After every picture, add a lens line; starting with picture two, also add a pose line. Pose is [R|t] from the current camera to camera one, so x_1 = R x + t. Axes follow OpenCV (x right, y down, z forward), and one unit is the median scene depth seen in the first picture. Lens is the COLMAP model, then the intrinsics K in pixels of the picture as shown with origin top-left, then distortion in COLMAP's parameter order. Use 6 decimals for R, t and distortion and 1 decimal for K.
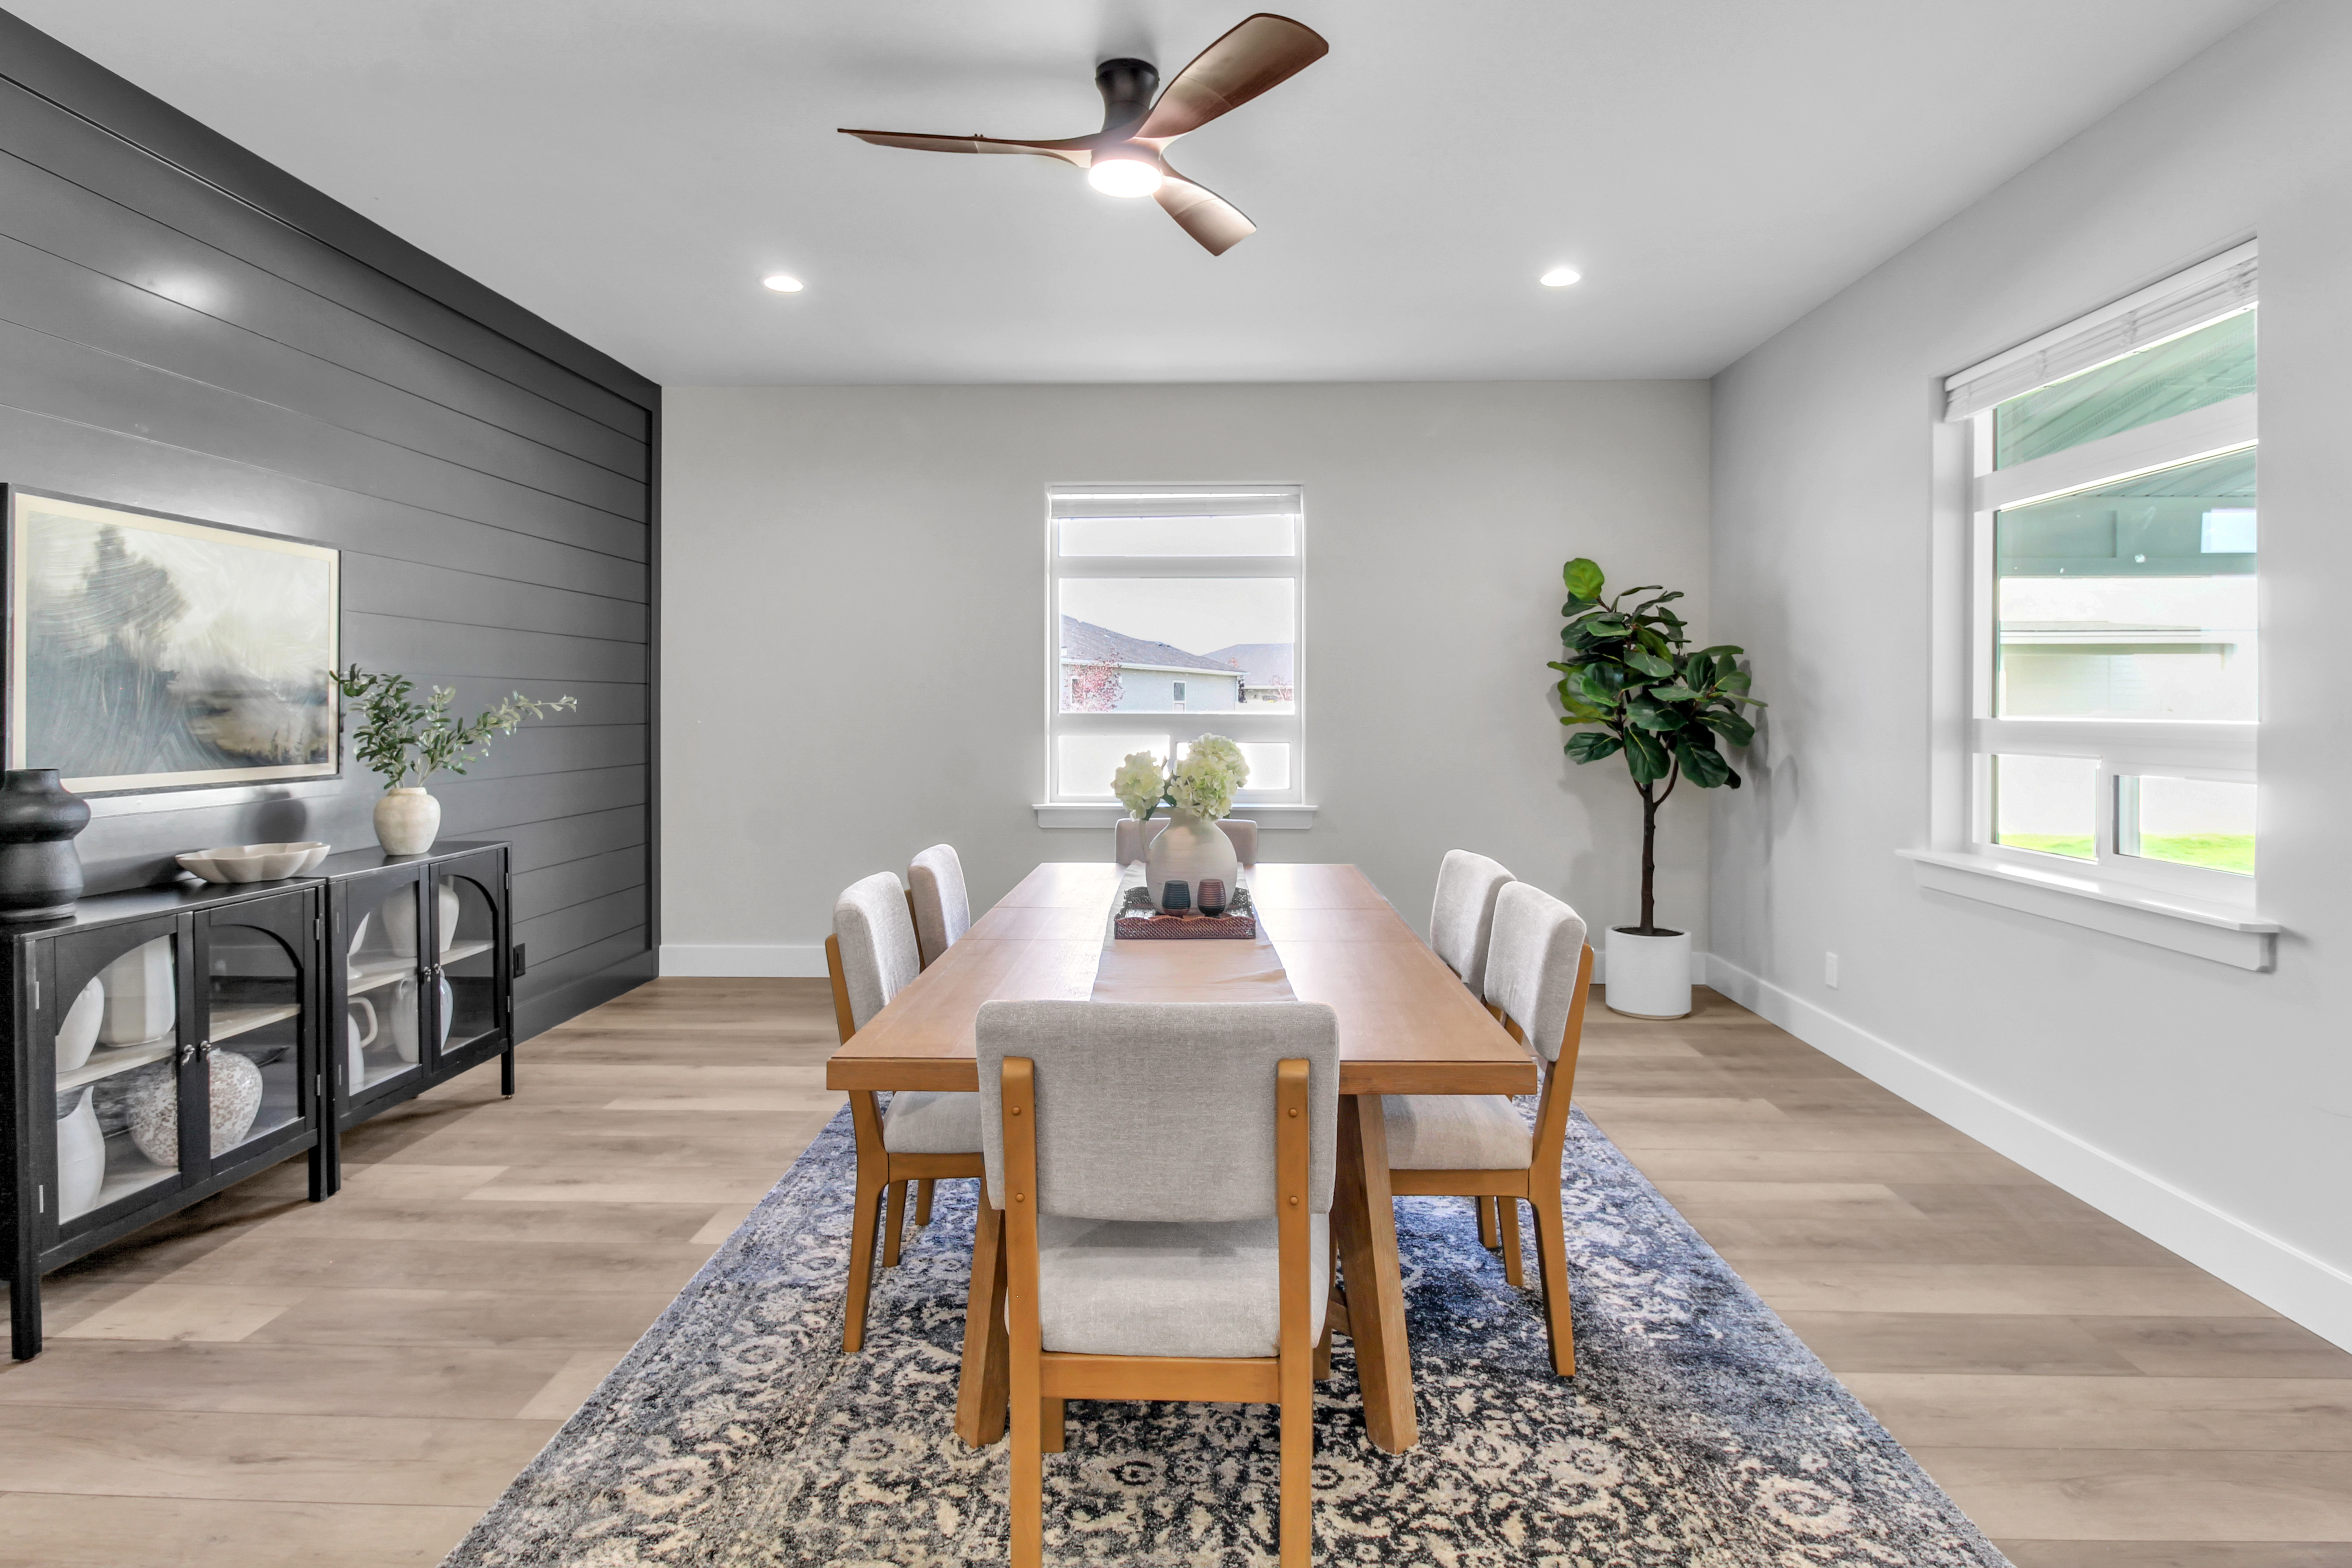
lens RADIAL K [[1198.3, 0, 1184.1], [0, 1198.3, 717.7], [0, 0, 1]] dist [0.016865, -0.008582]
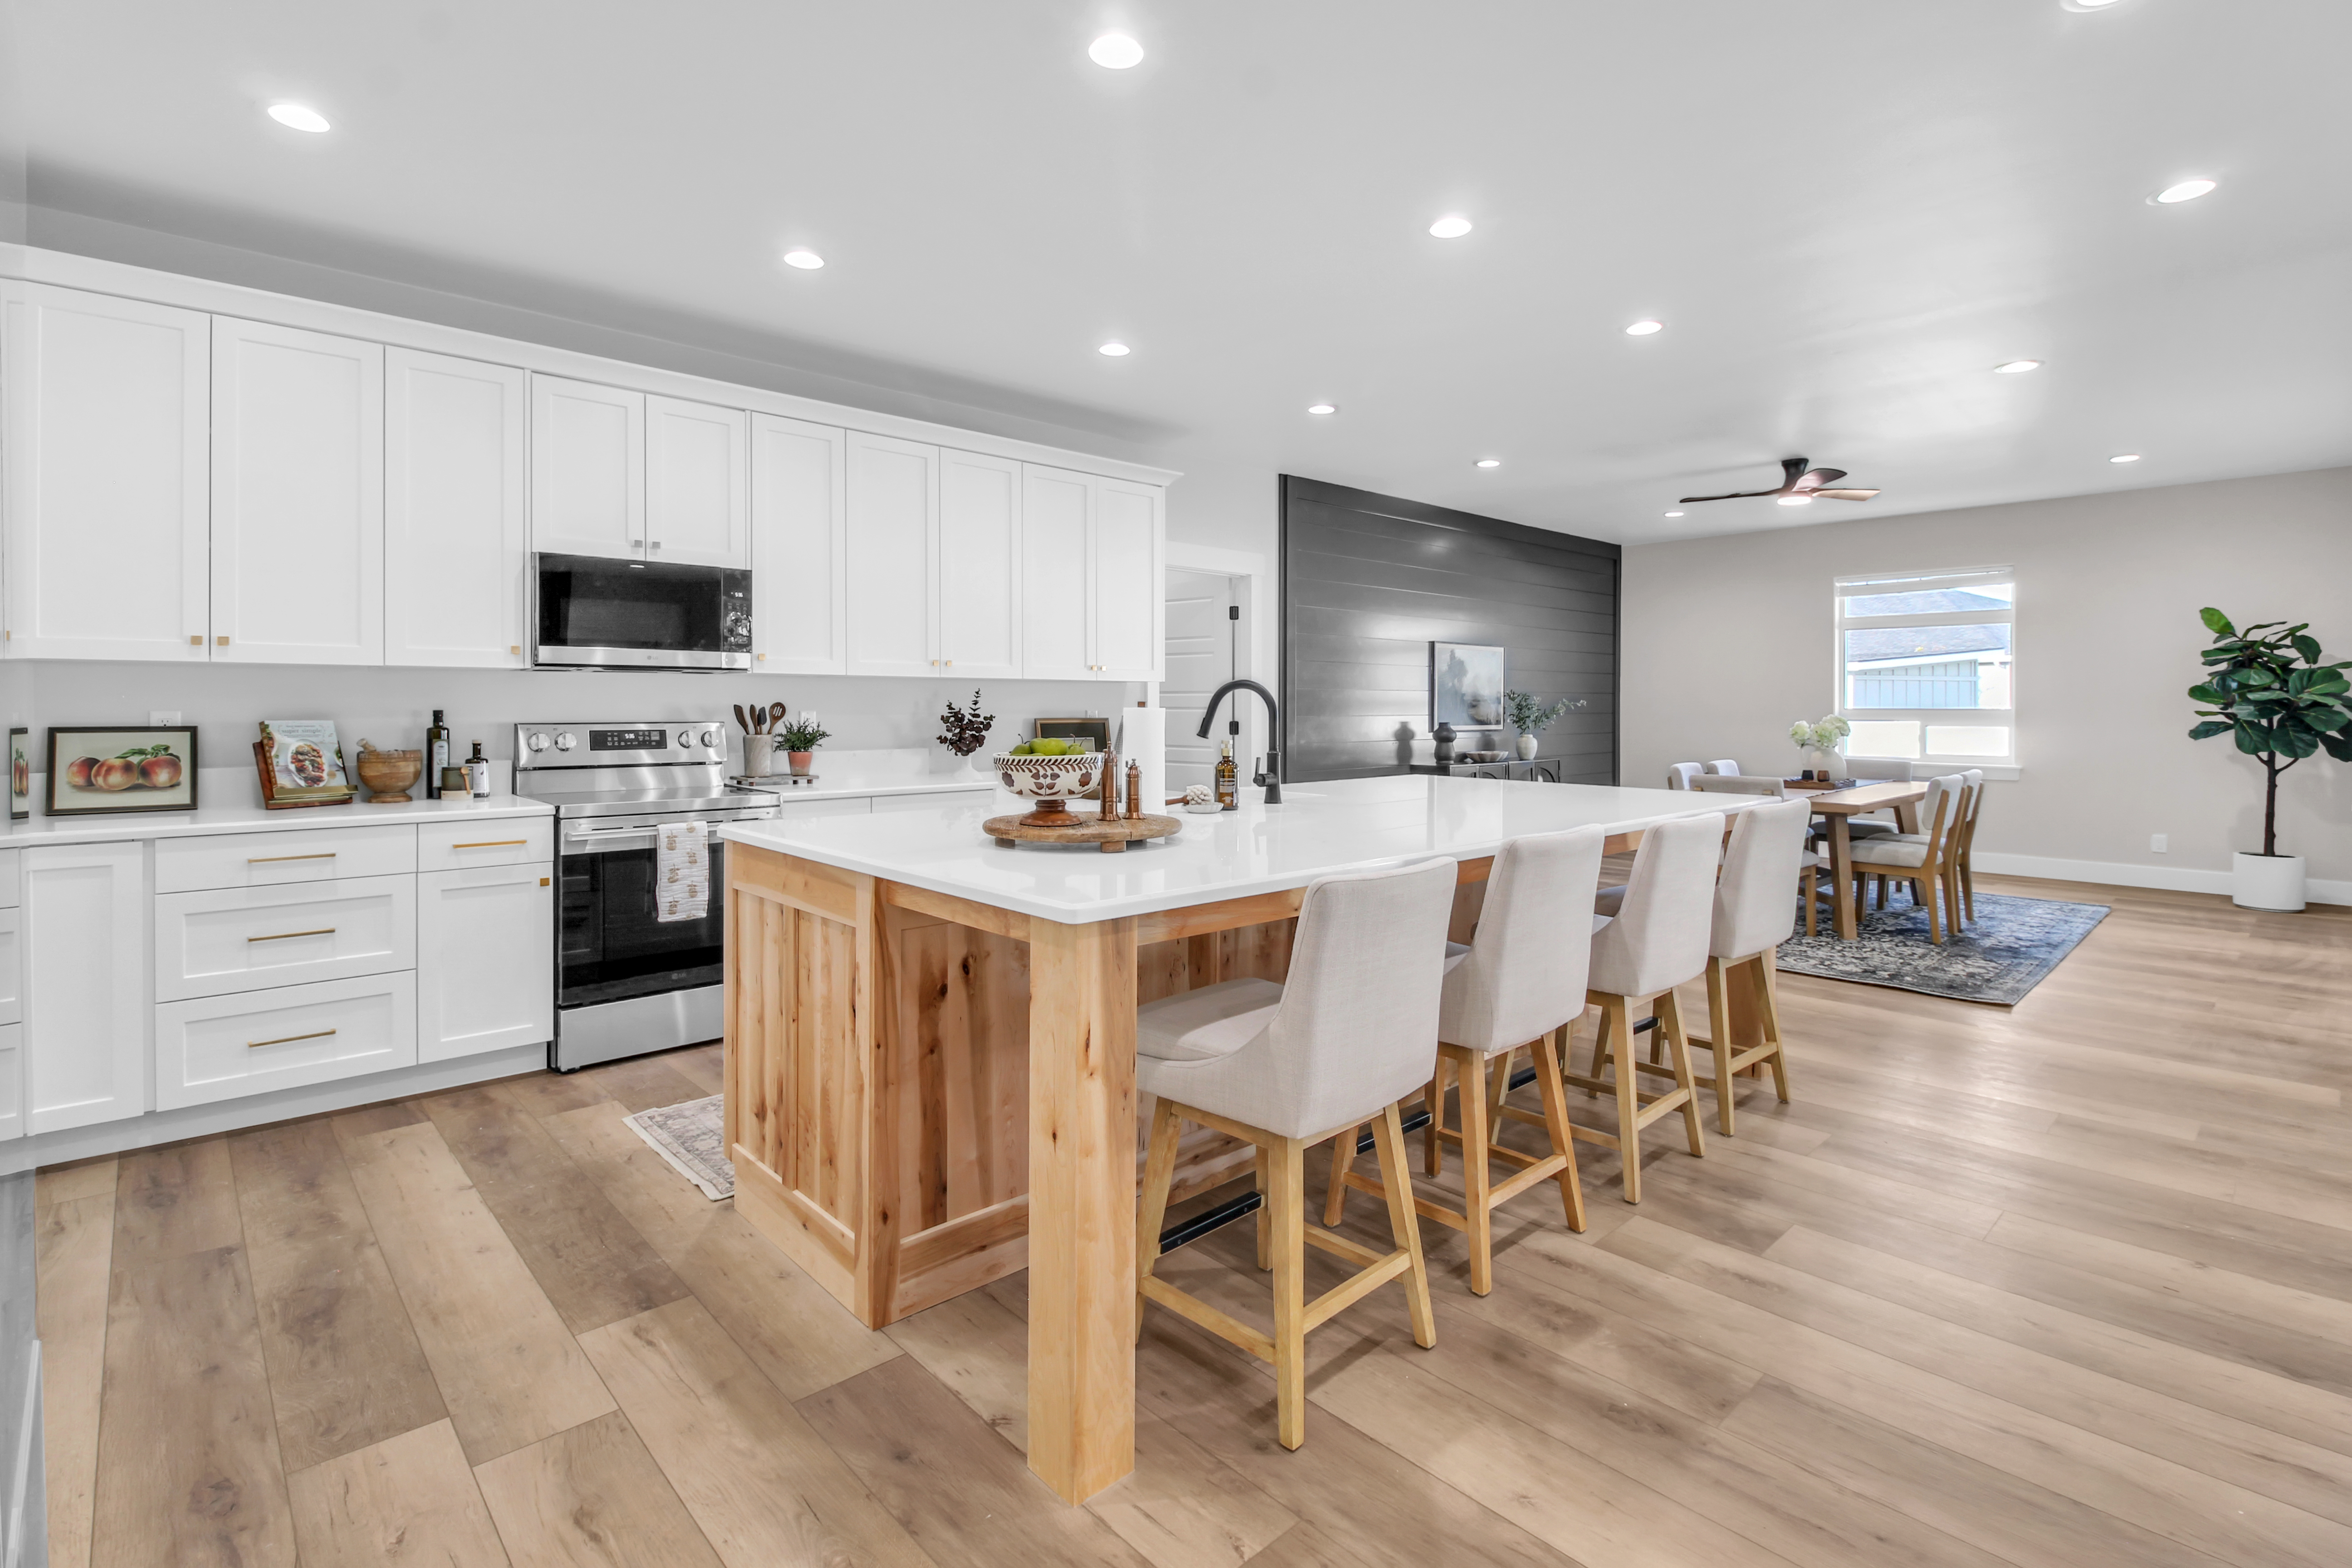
lens RADIAL K [[1096.3, 0, 1196.1], [0, 1096.3, 707.5], [0, 0, 1]] dist [0.009180, -0.010846]
pose [[0.707488, 0.001029, -0.706725, 0.657442], [-0.006645, 0.999964, -0.005196, 0.017764], [0.706695, 0.008372, 0.707469, -1.460885]]
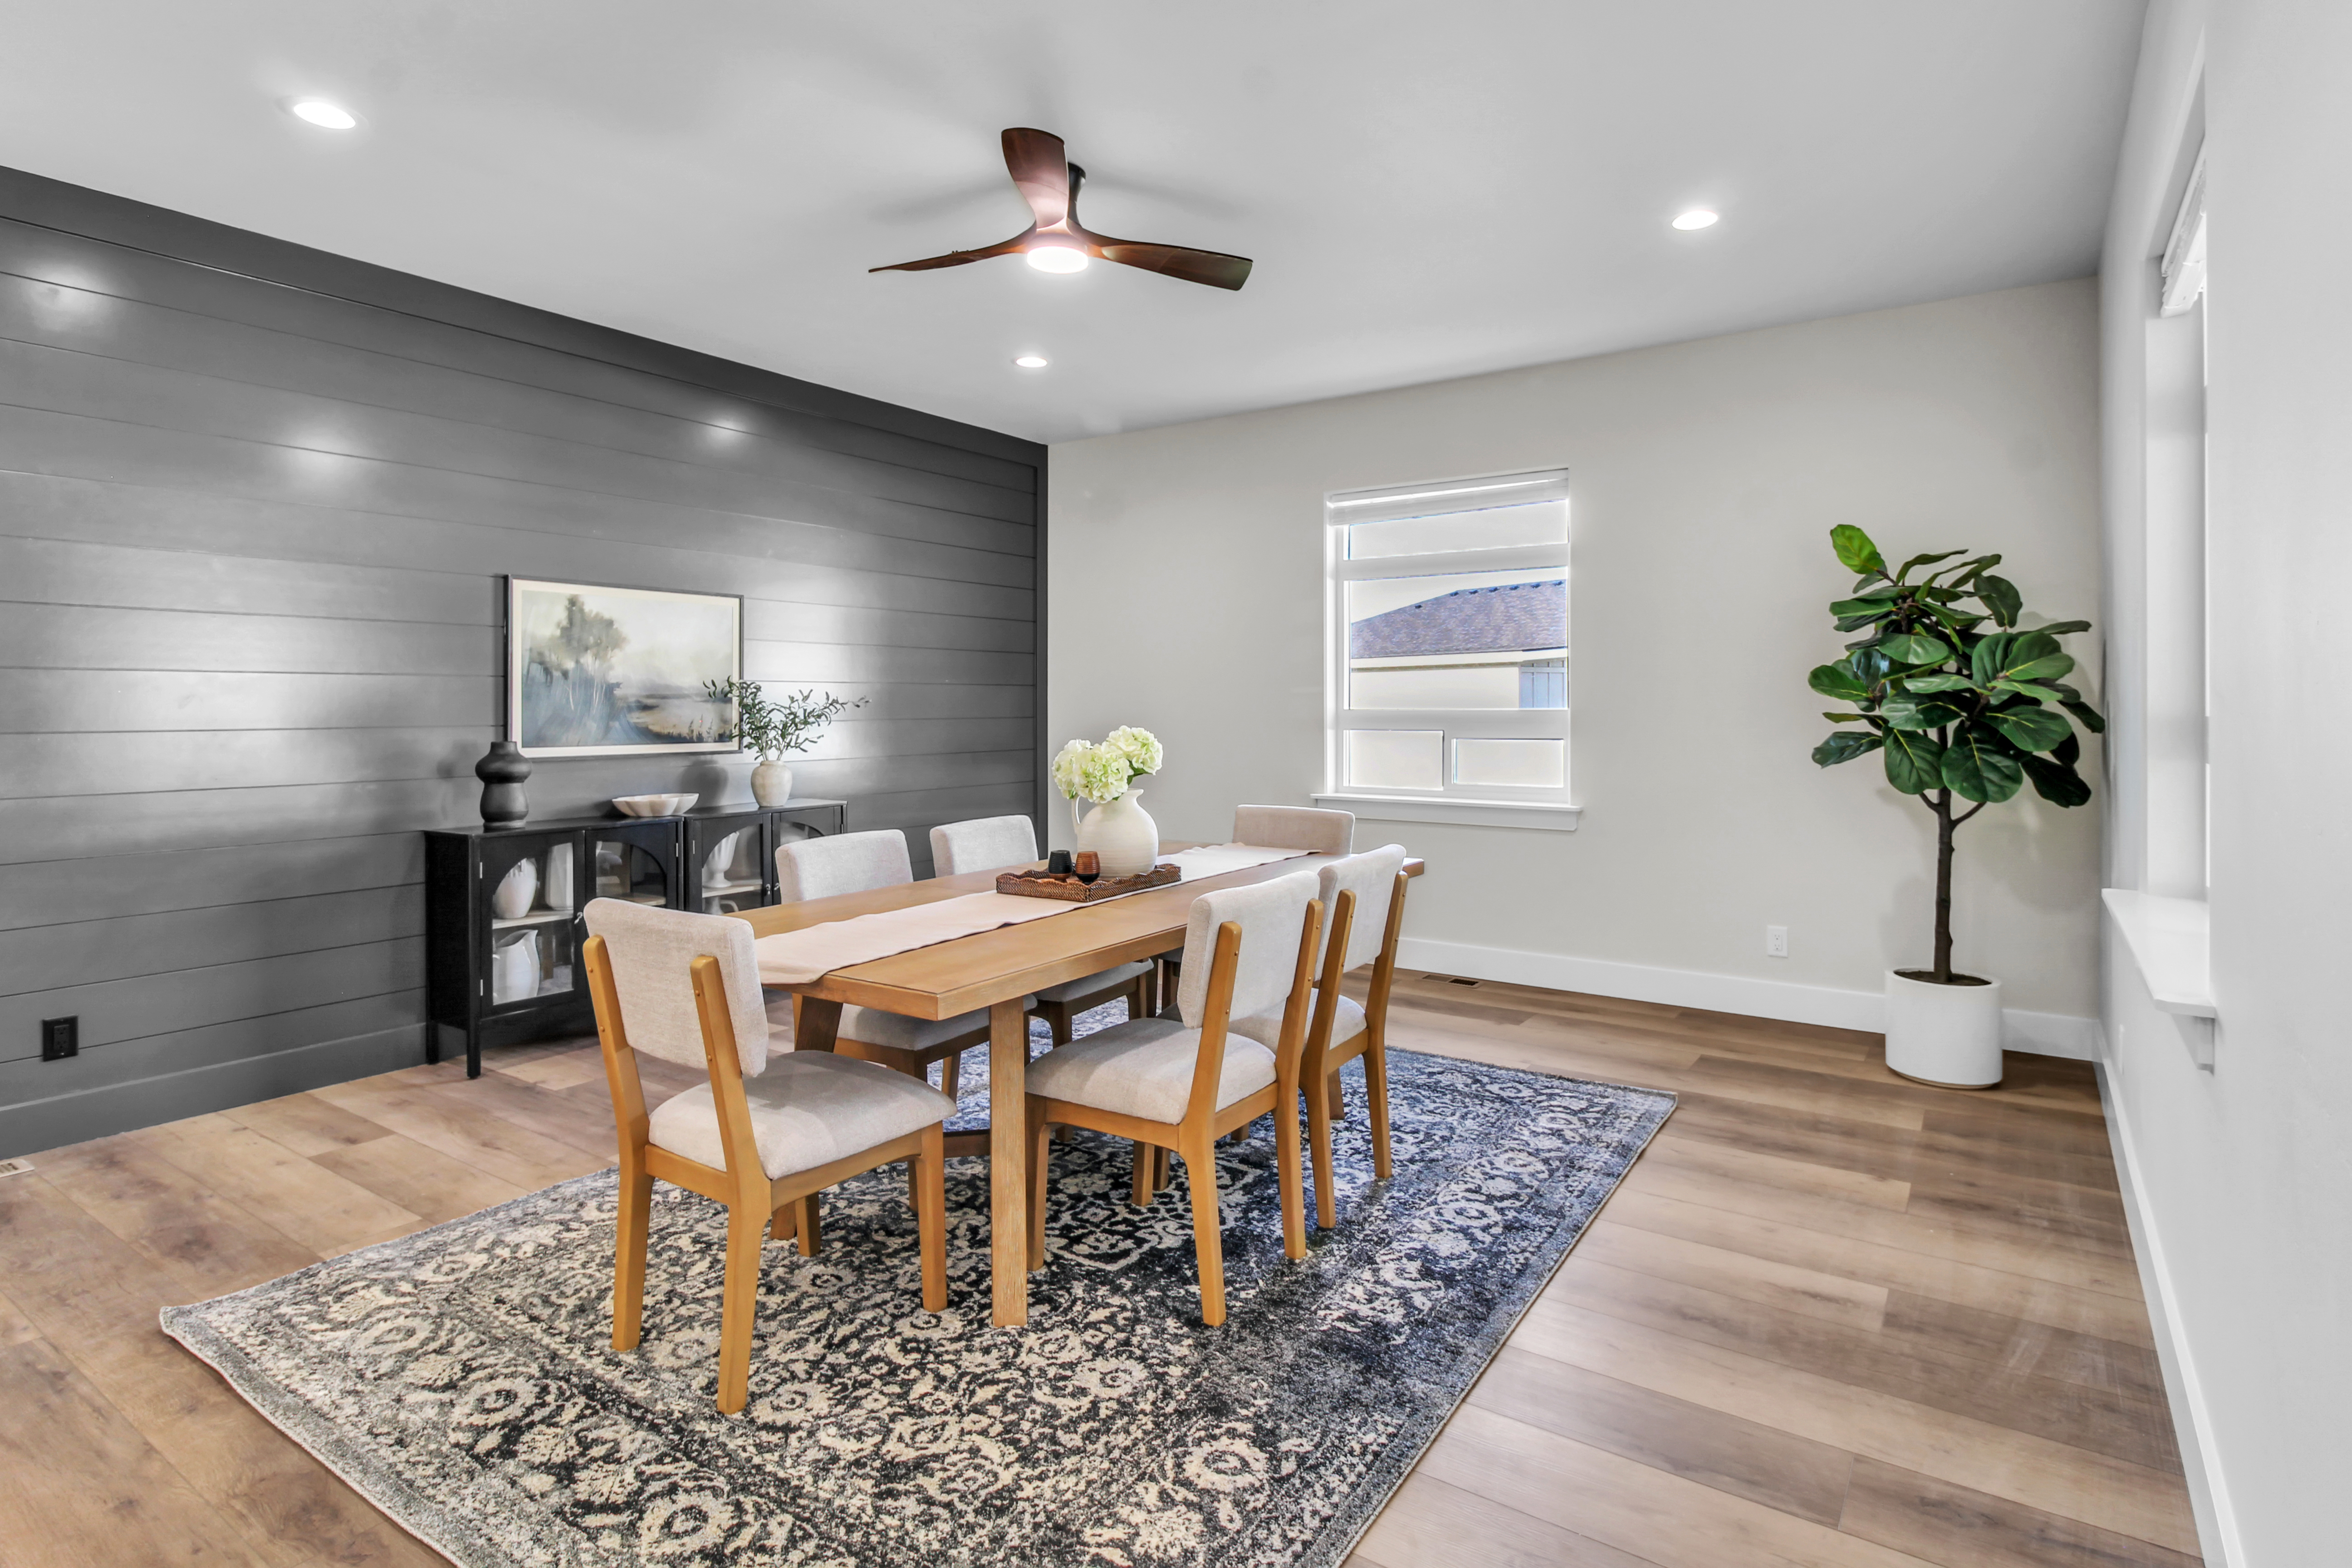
lens RADIAL K [[1198.3, 0, 1173.0], [0, 1198.3, 704.1], [0, 0, 1]] dist [0.016865, -0.008582]
pose [[0.840216, -0.002386, -0.542246, 0.637148], [-0.001325, 0.999978, -0.006453, -0.000697], [0.542250, 0.006140, 0.840195, 0.056004]]
